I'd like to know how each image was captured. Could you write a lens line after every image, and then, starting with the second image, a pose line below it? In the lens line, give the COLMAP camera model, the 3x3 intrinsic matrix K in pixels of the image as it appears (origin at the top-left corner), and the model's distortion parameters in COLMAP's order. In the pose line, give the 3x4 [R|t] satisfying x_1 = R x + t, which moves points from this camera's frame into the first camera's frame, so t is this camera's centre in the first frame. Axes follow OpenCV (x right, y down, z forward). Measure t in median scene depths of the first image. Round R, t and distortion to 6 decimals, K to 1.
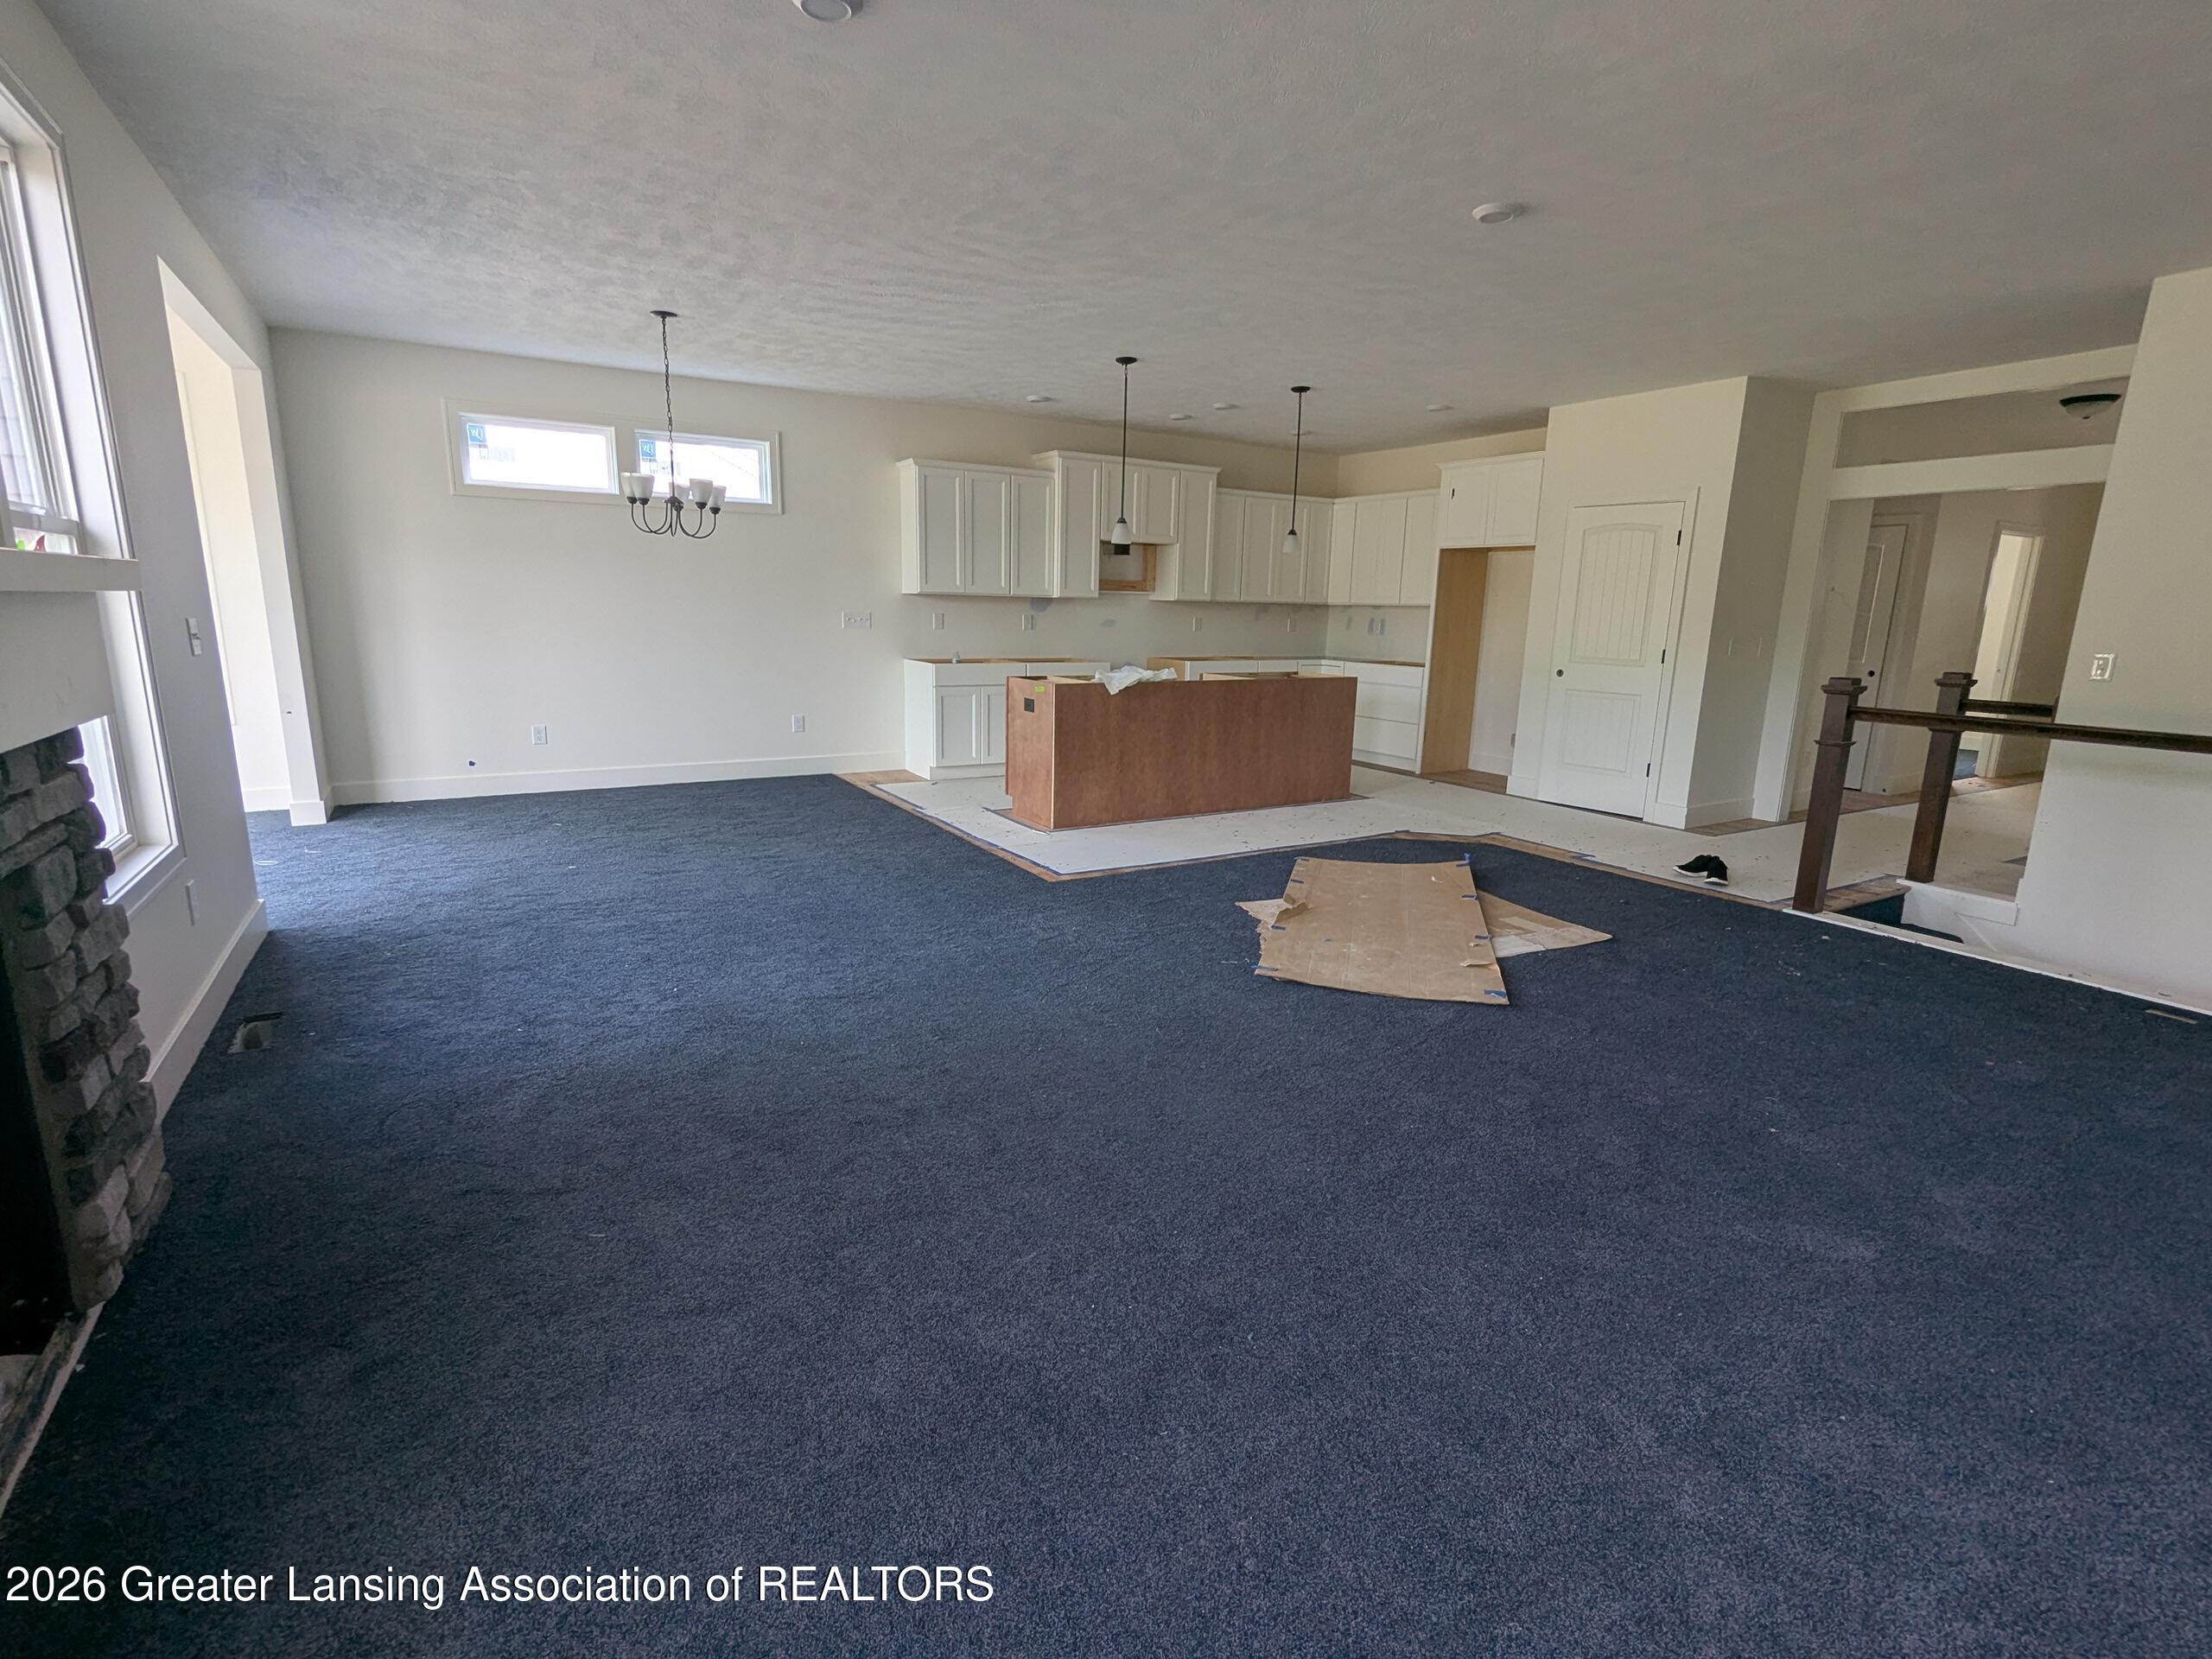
lens RADIAL K [[1040.8, 0, 1106.0], [0, 1040.8, 829.5], [0, 0, 1]] dist [0.000472, -0.000099]
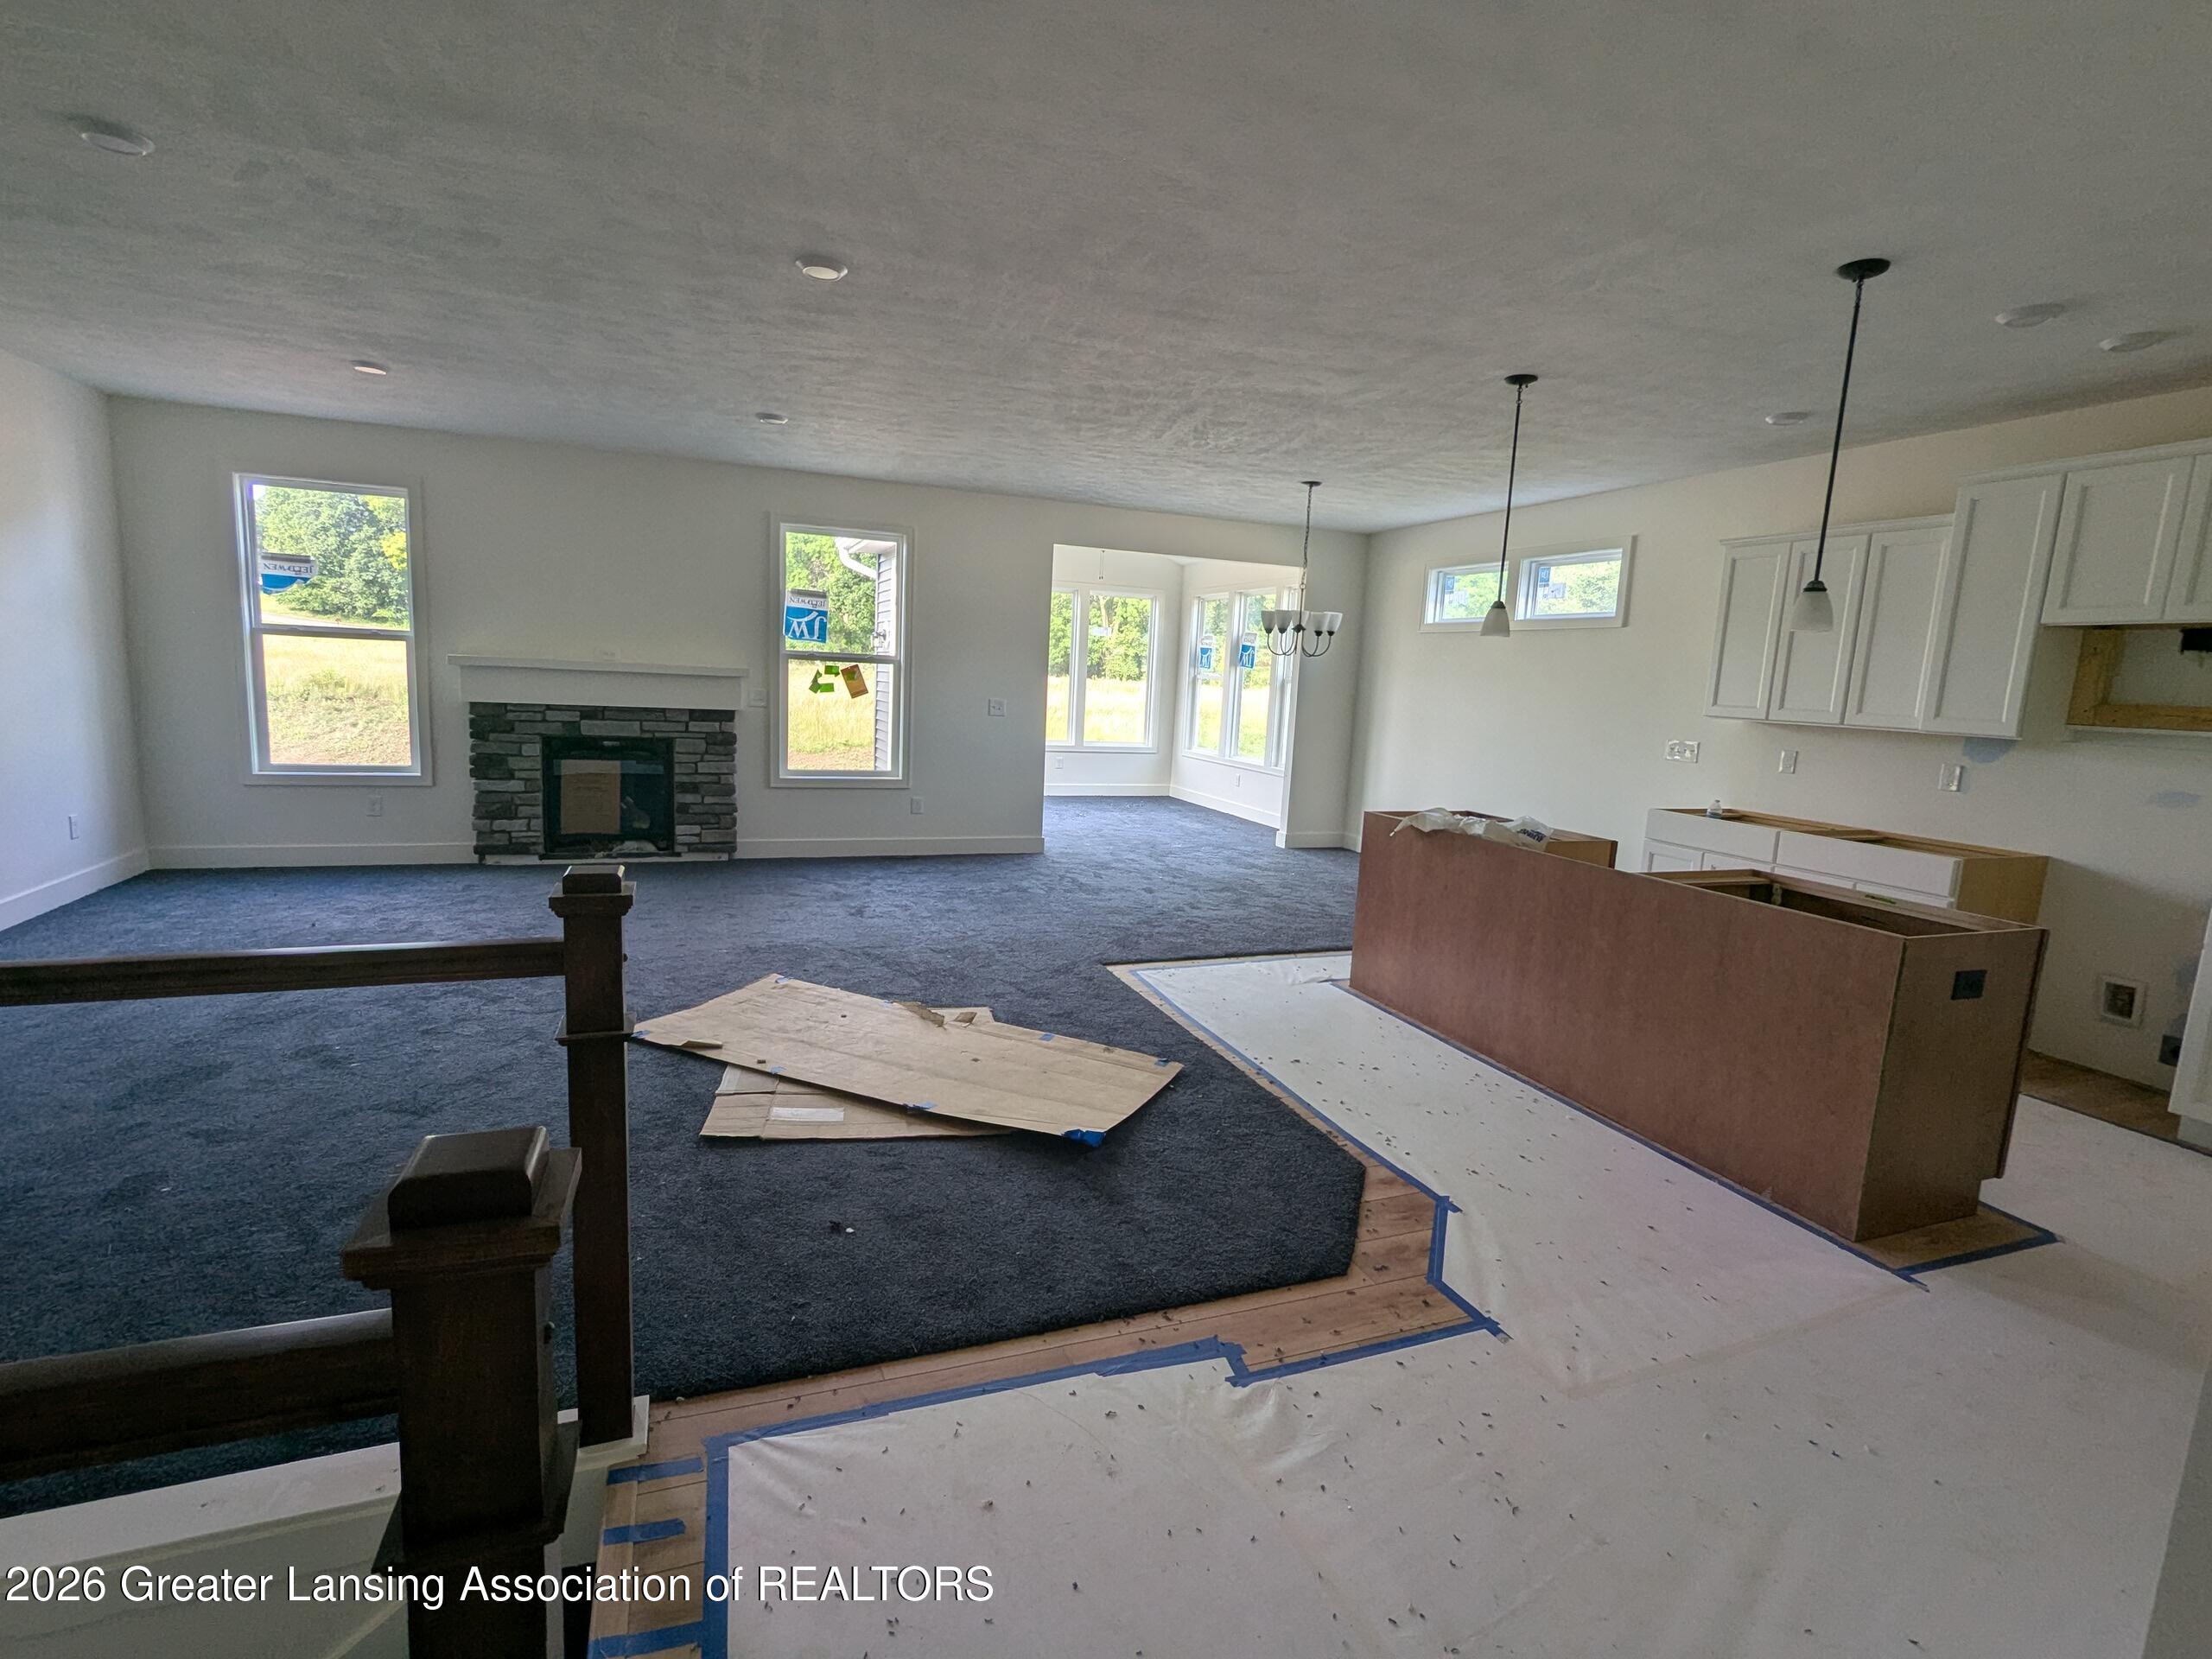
lens RADIAL K [[1040.8, 0, 1106.0], [0, 1040.8, 829.5], [0, 0, 1]] dist [0.000472, -0.000099]
pose [[-0.170367, 0.114952, -0.978653, 0.721250], [-0.257999, 0.953322, 0.156890, -0.185681], [0.951006, 0.279220, -0.132757, 0.840099]]
